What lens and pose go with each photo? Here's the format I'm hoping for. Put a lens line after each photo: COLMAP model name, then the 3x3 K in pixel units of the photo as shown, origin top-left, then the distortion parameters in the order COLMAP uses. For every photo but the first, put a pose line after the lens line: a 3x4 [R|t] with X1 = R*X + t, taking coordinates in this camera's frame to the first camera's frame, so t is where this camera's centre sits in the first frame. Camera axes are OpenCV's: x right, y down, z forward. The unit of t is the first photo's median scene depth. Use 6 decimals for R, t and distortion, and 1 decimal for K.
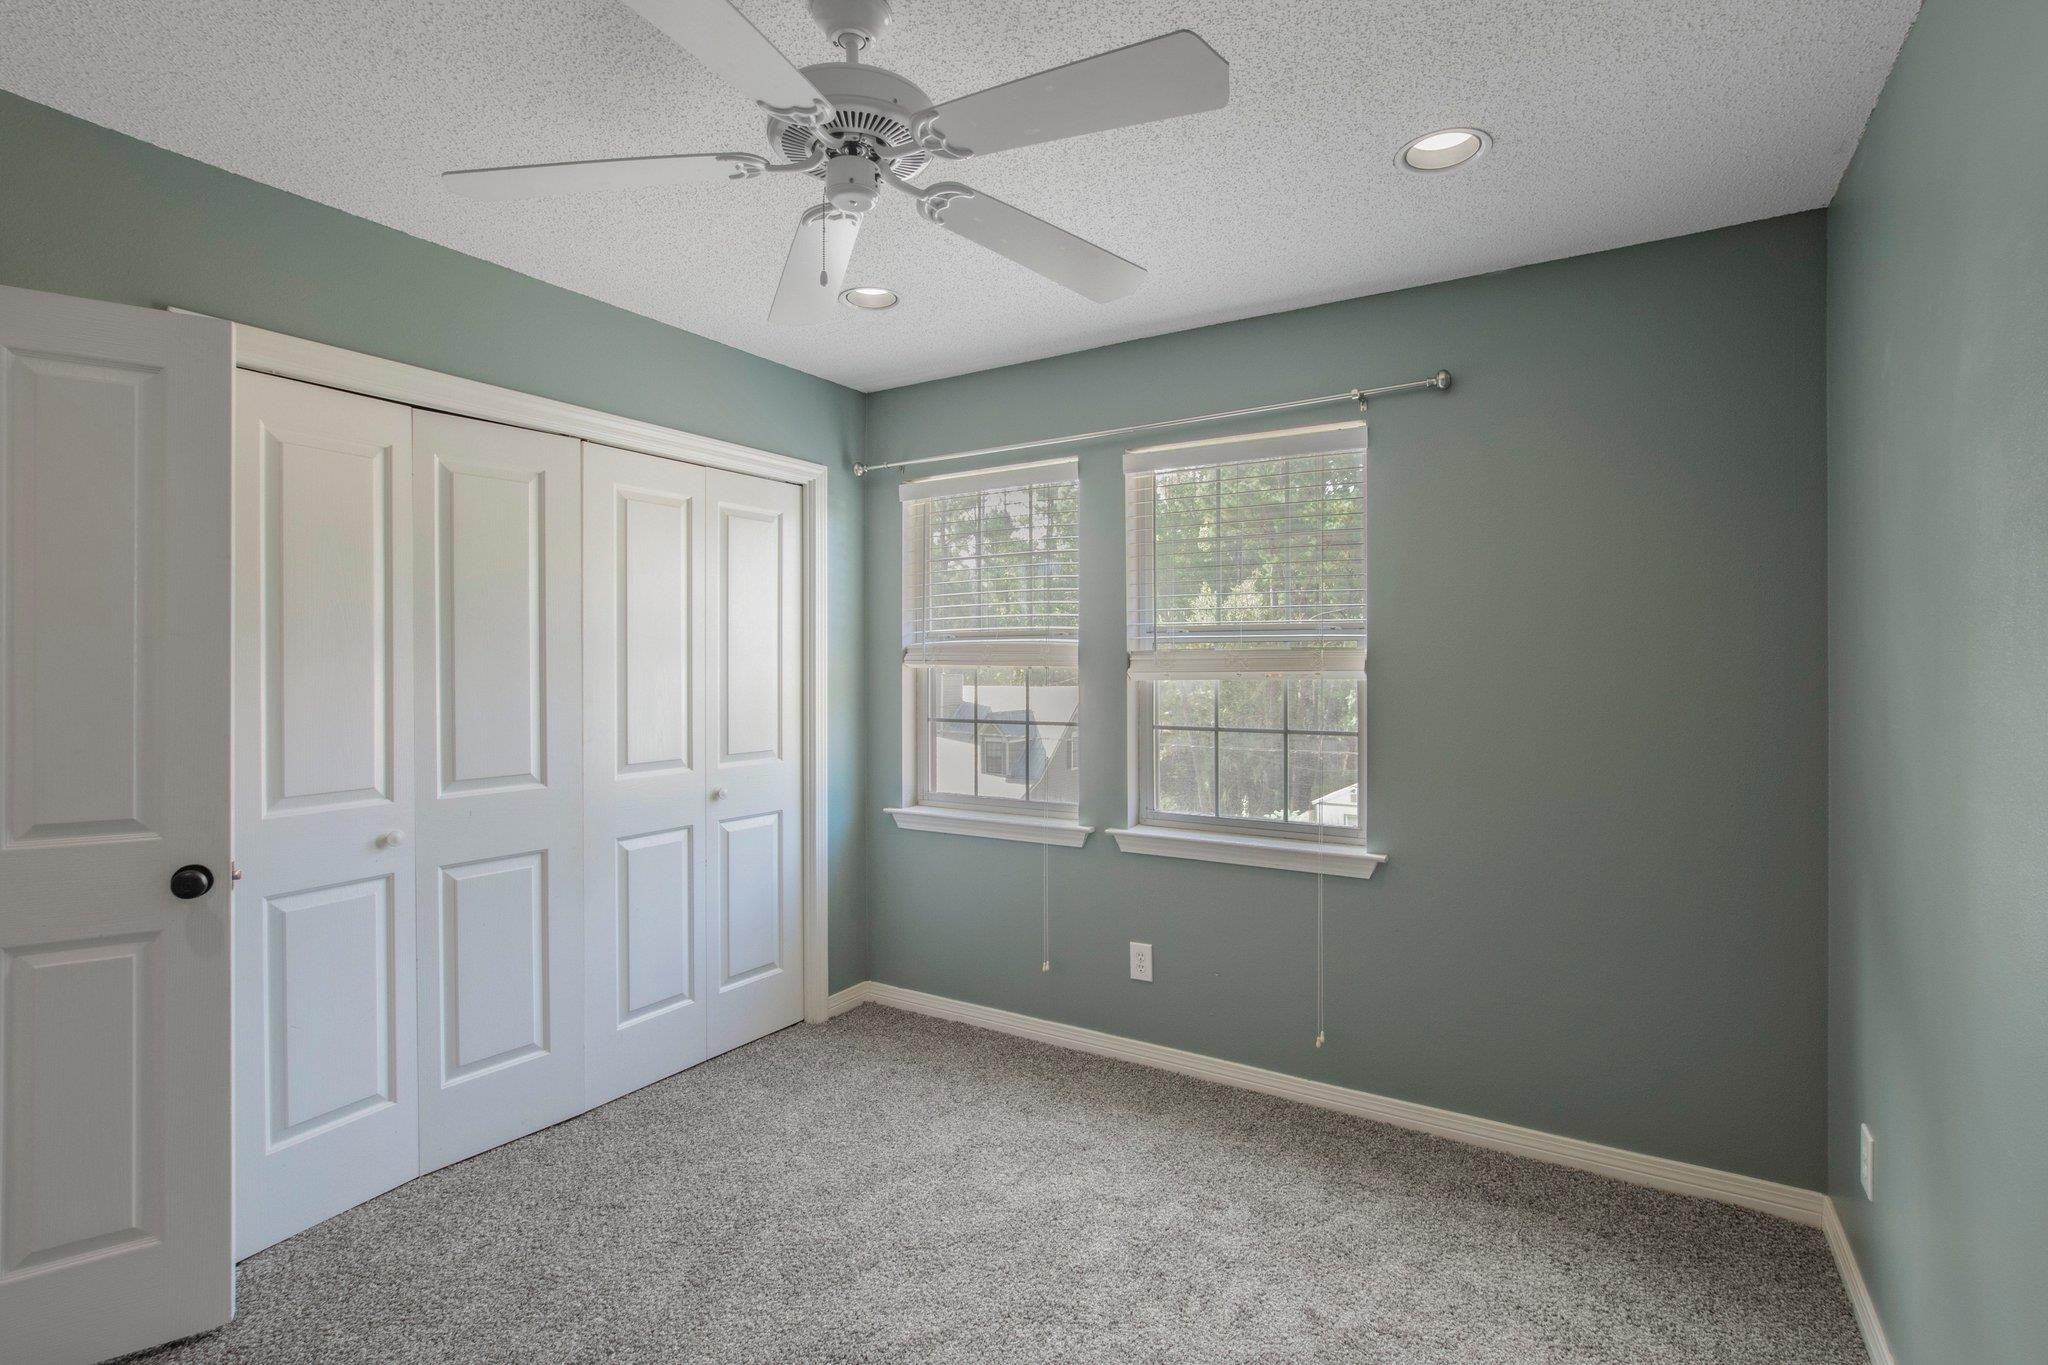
lens RADIAL K [[971.3, 0, 1046.8], [0, 971.3, 670.3], [0, 0, 1]] dist [-0.015216, 0.002641]
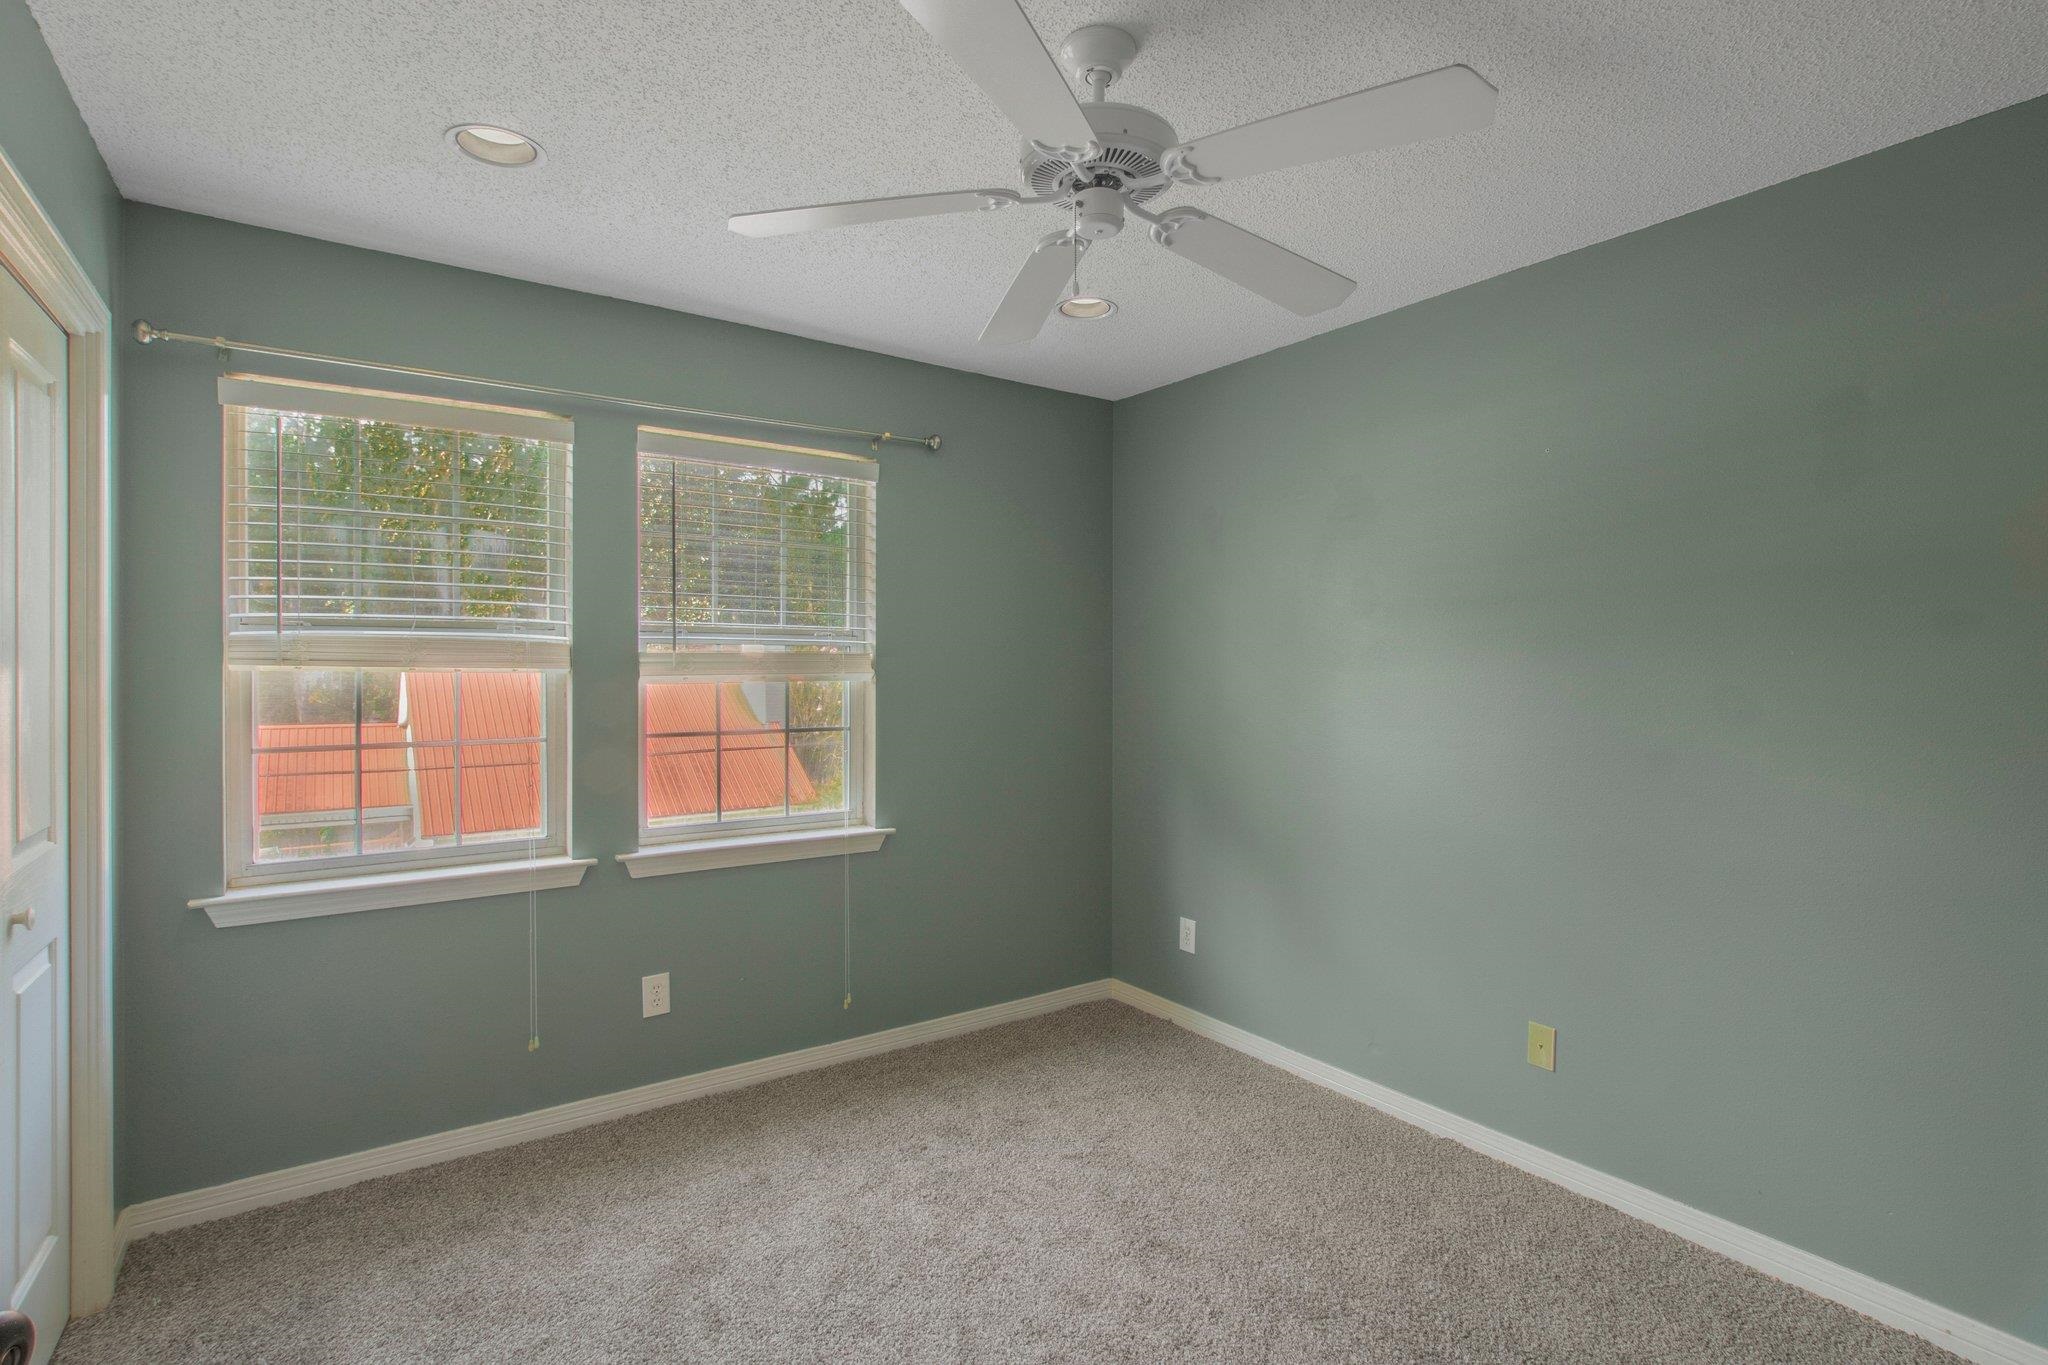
lens RADIAL K [[971.3, 0, 1035.5], [0, 971.3, 674.2], [0, 0, 1]] dist [-0.015216, 0.002641]
pose [[0.387674, -0.004656, 0.921785, -0.625499], [0.000384, 0.999988, 0.004890, -0.003183], [-0.921796, -0.001542, 0.387671, 0.339808]]
